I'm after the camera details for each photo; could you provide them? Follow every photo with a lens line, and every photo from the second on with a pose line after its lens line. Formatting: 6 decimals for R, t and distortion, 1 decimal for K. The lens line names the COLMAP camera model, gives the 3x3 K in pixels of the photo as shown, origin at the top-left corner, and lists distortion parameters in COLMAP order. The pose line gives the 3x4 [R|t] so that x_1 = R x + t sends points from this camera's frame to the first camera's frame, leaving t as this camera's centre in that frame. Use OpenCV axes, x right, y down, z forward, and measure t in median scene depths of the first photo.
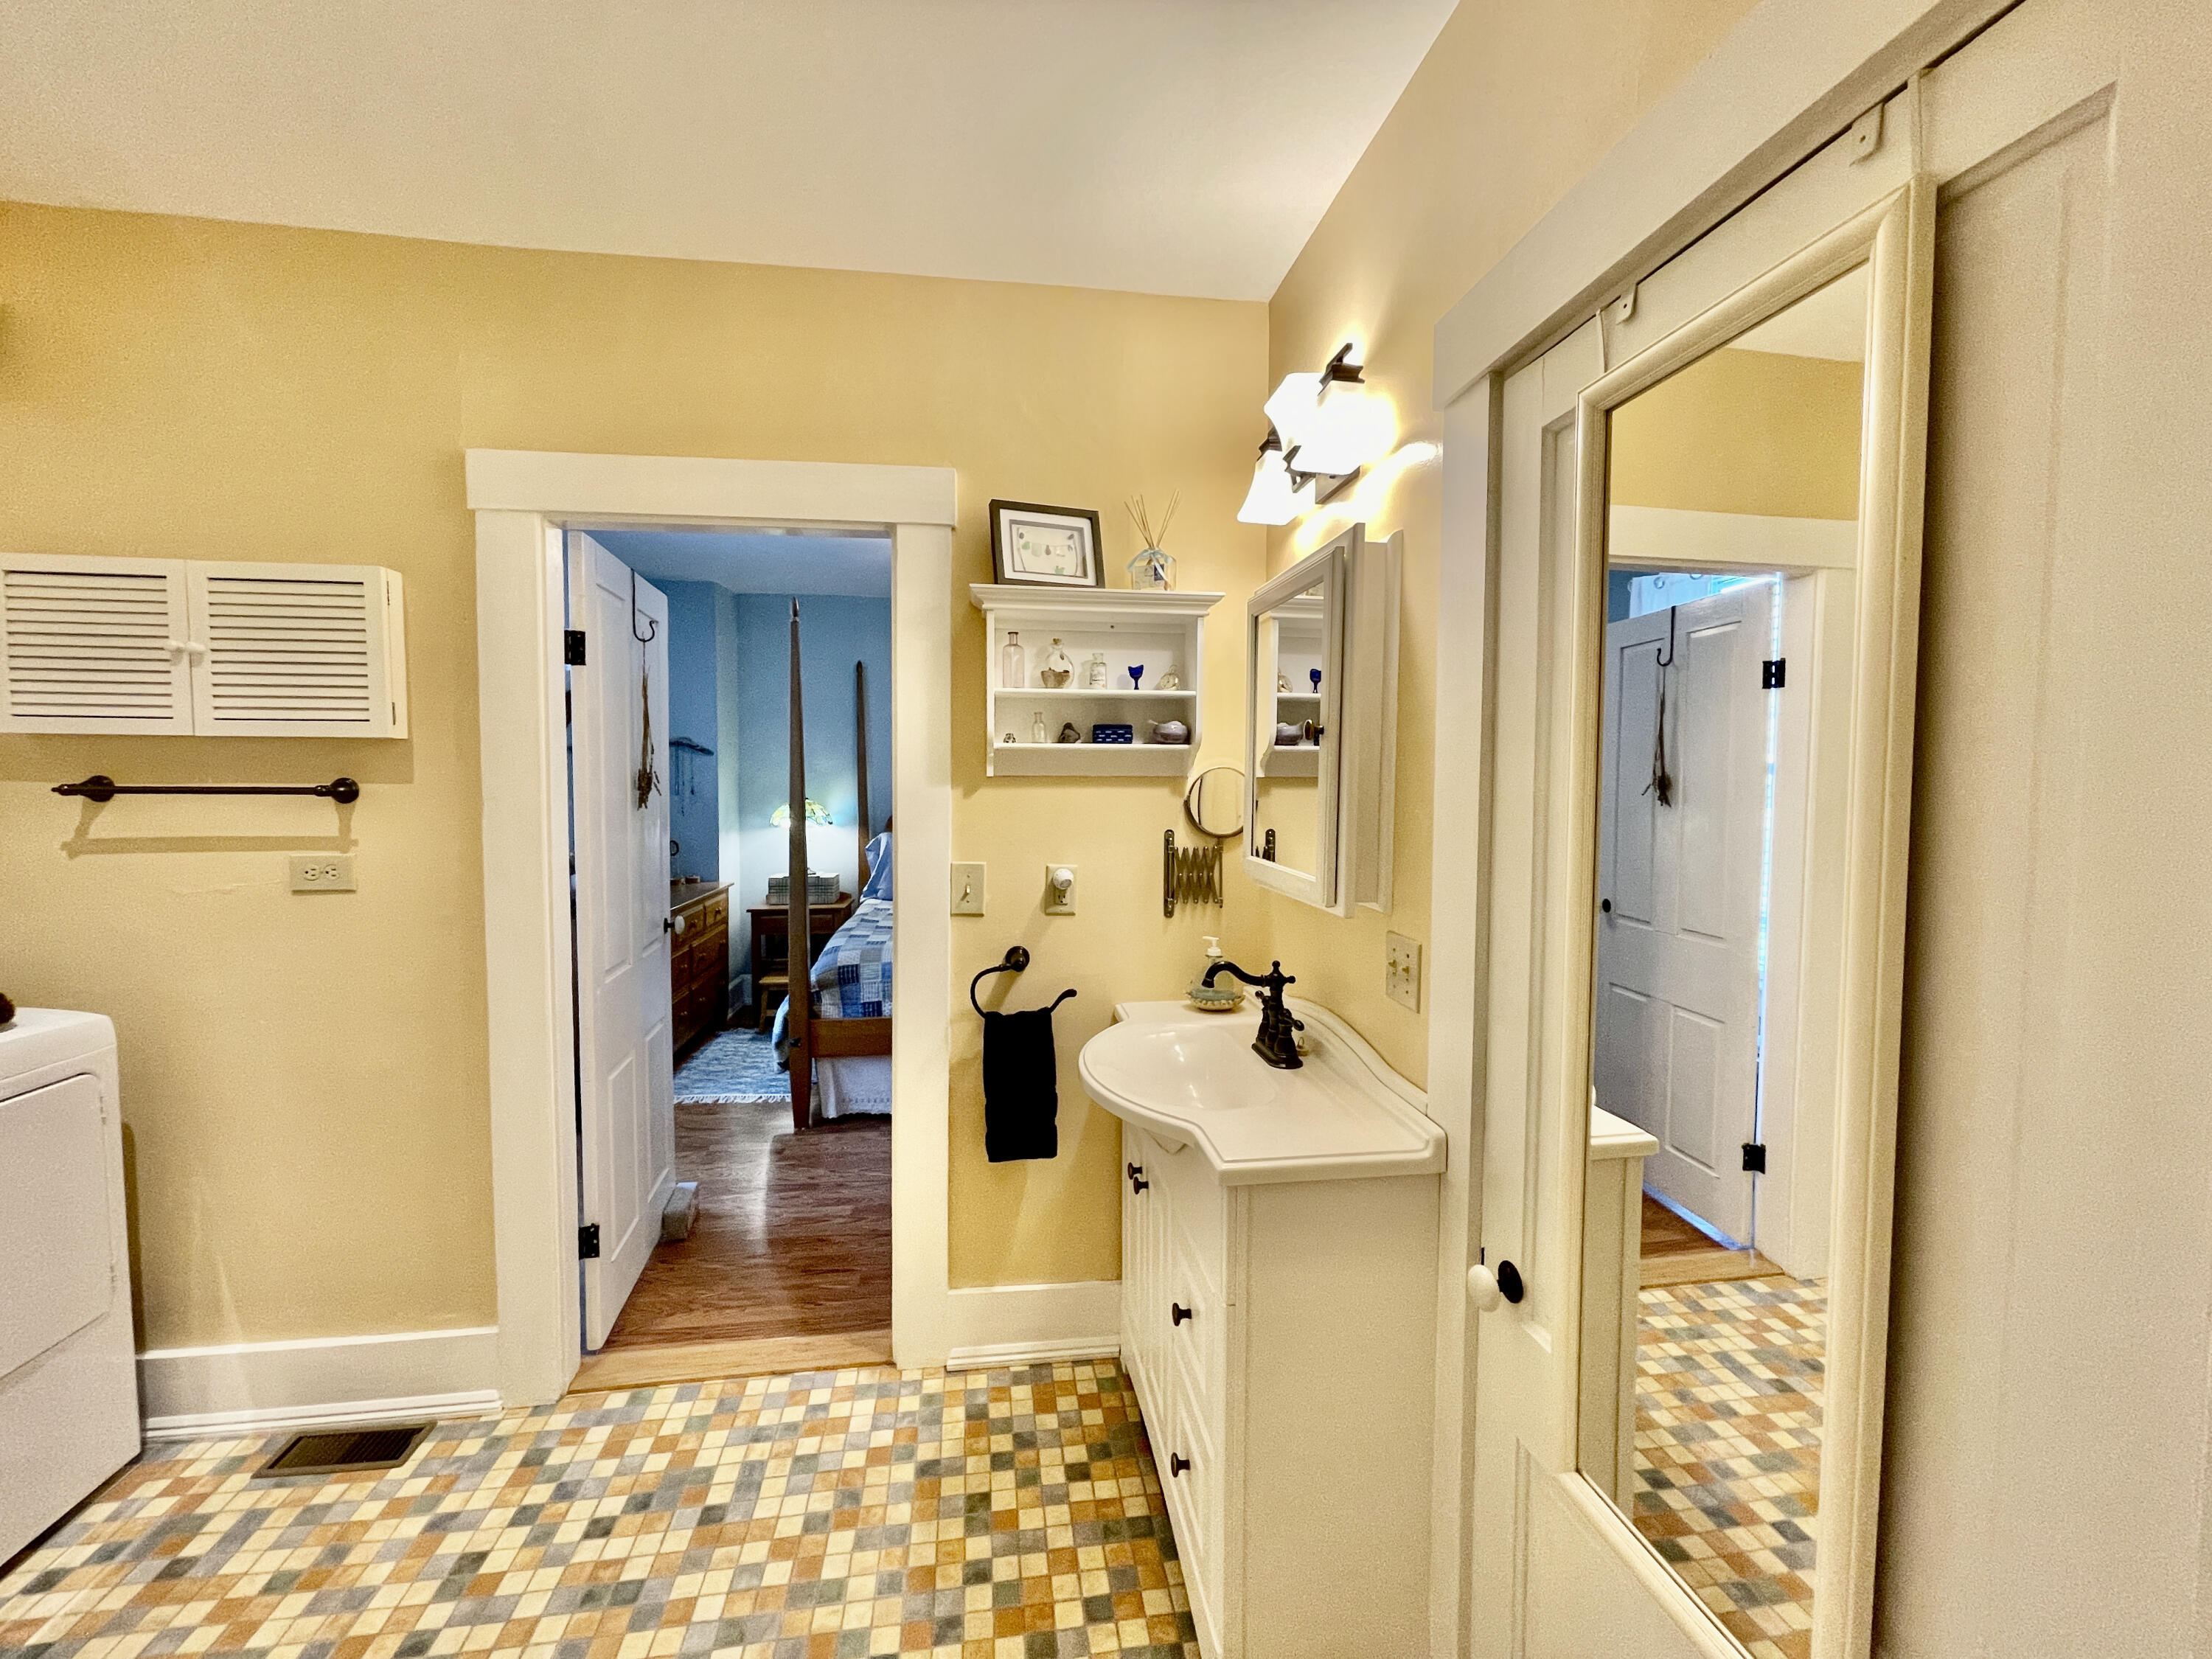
lens RADIAL K [[910.1, 0, 1101.9], [0, 910.1, 825.2], [0, 0, 1]] dist [0.002979, 0.000702]
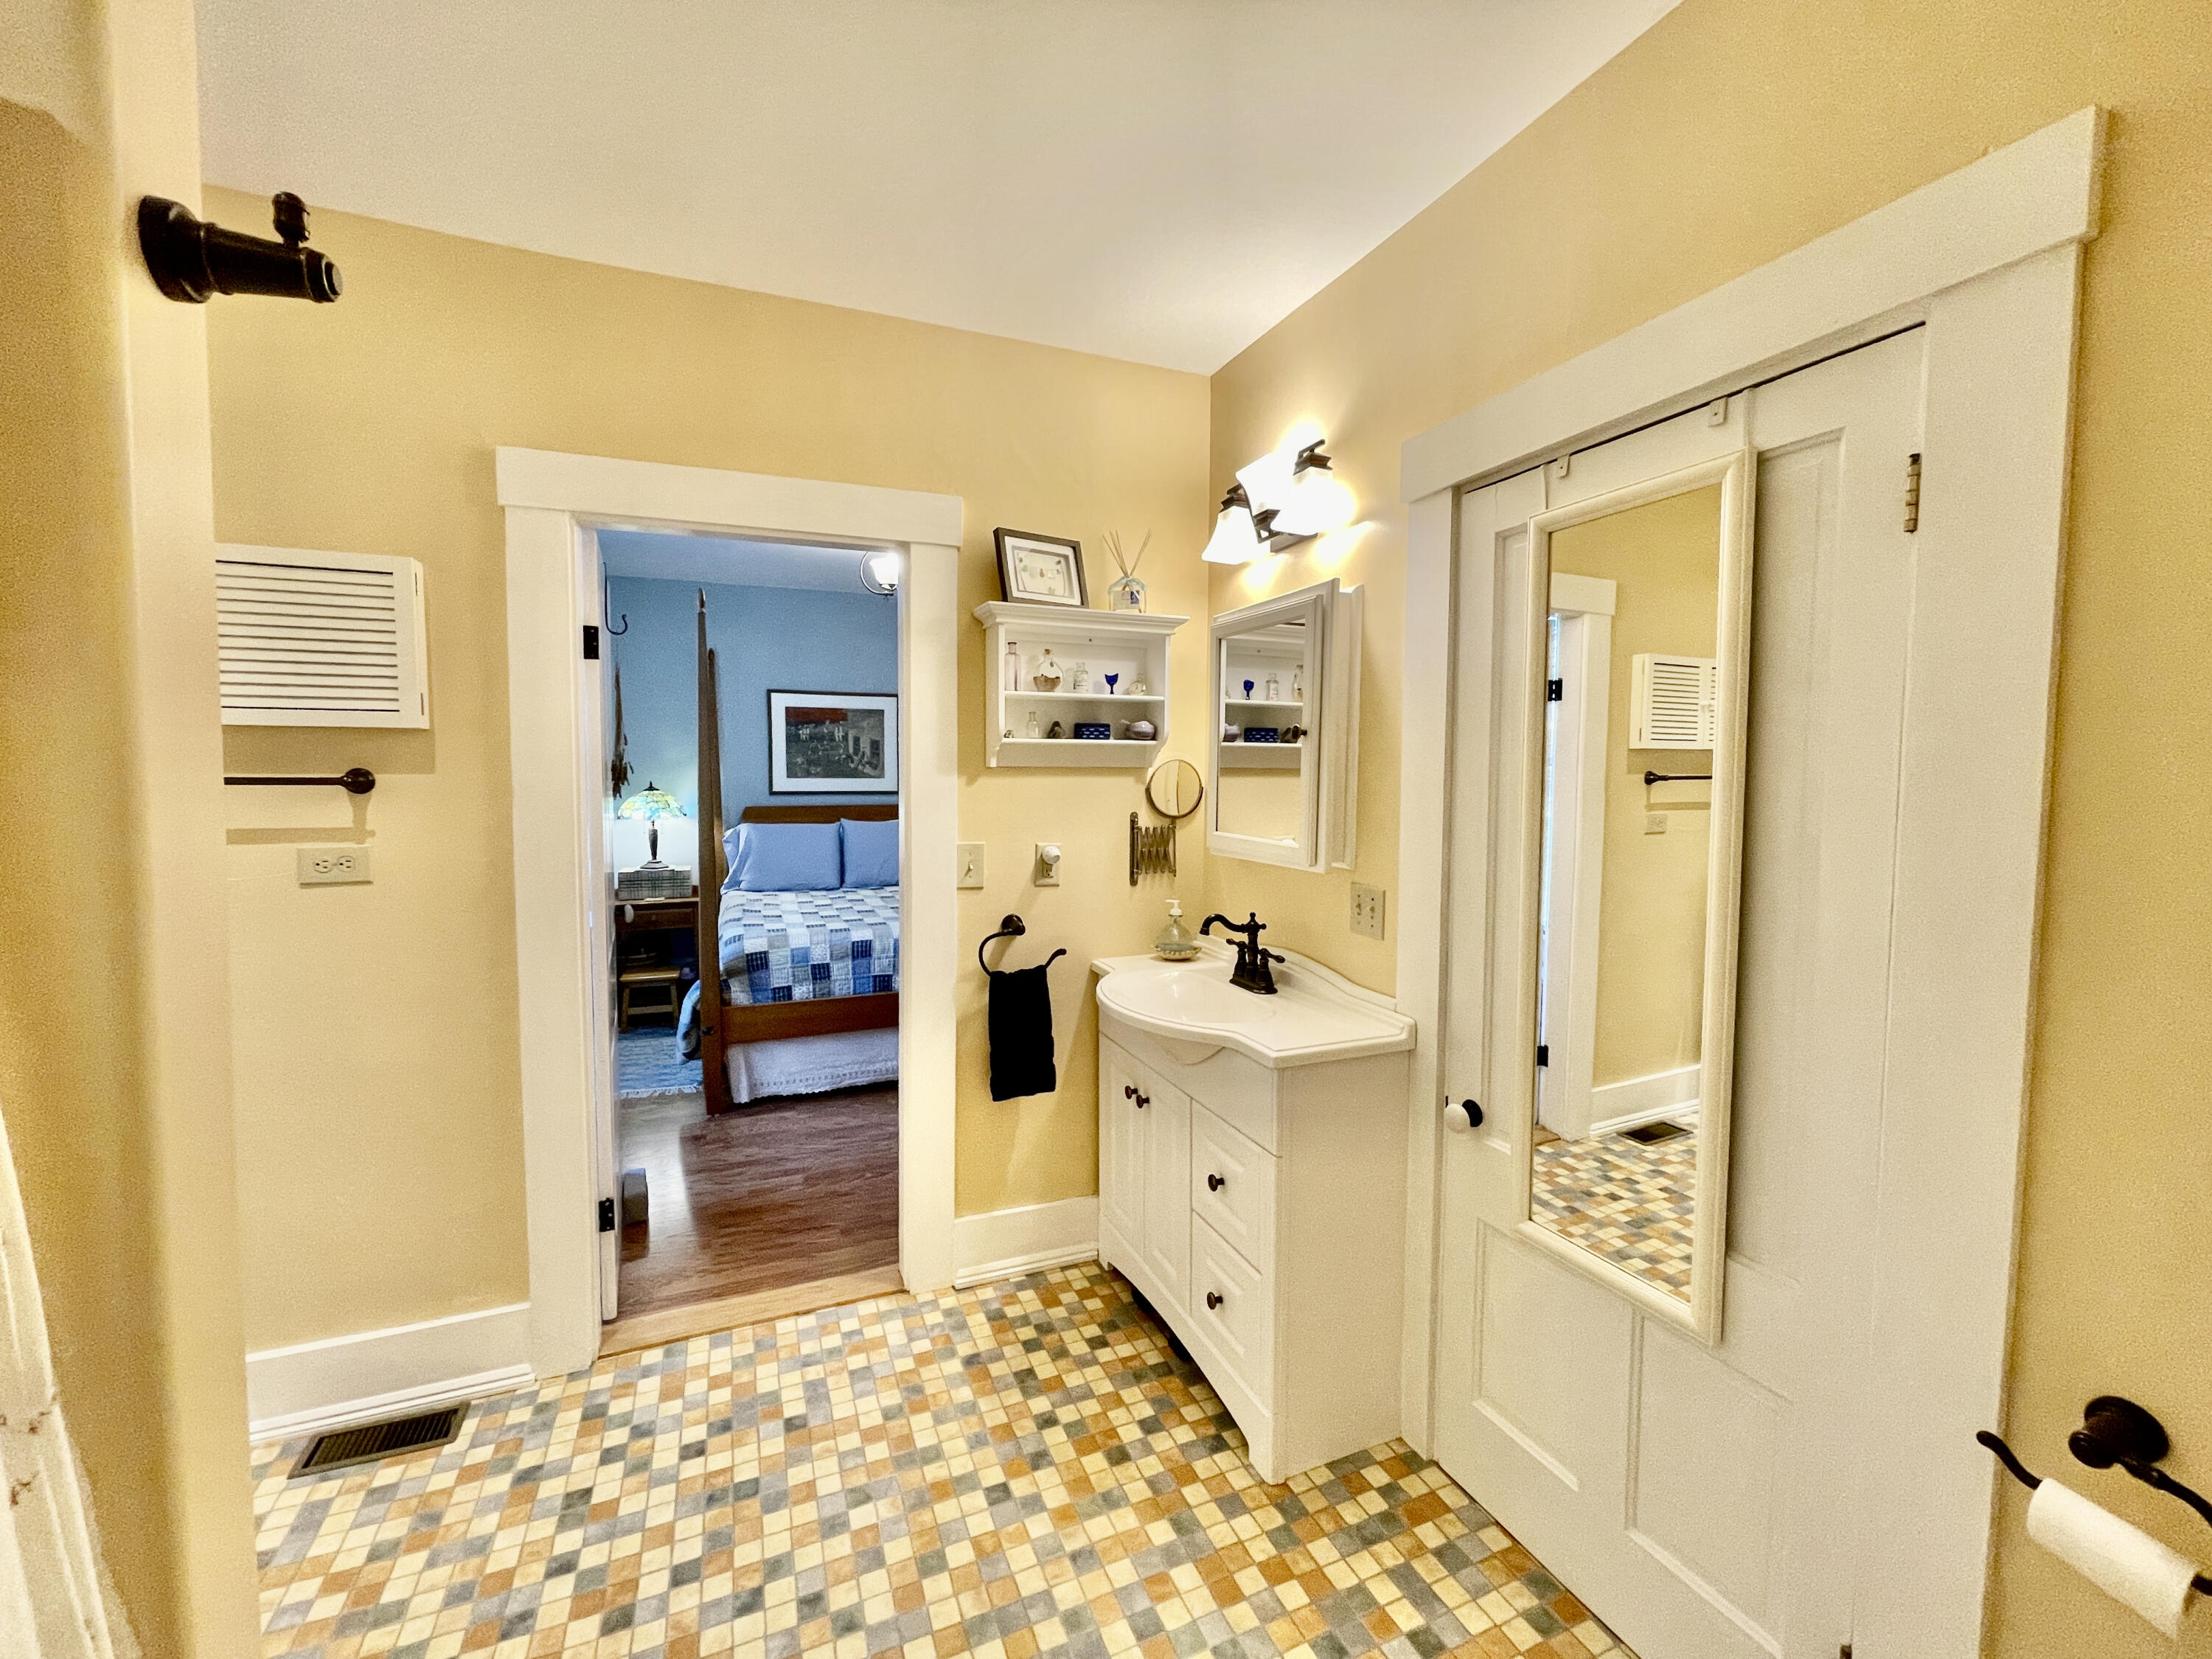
lens RADIAL K [[910.1, 0, 1108.4], [0, 910.1, 821.8], [0, 0, 1]] dist [0.002979, 0.000702]
pose [[0.967440, -0.014855, 0.252663, -0.294949], [0.013129, 0.999878, 0.008516, 0.008774], [-0.252759, -0.004921, 0.967517, -0.163361]]
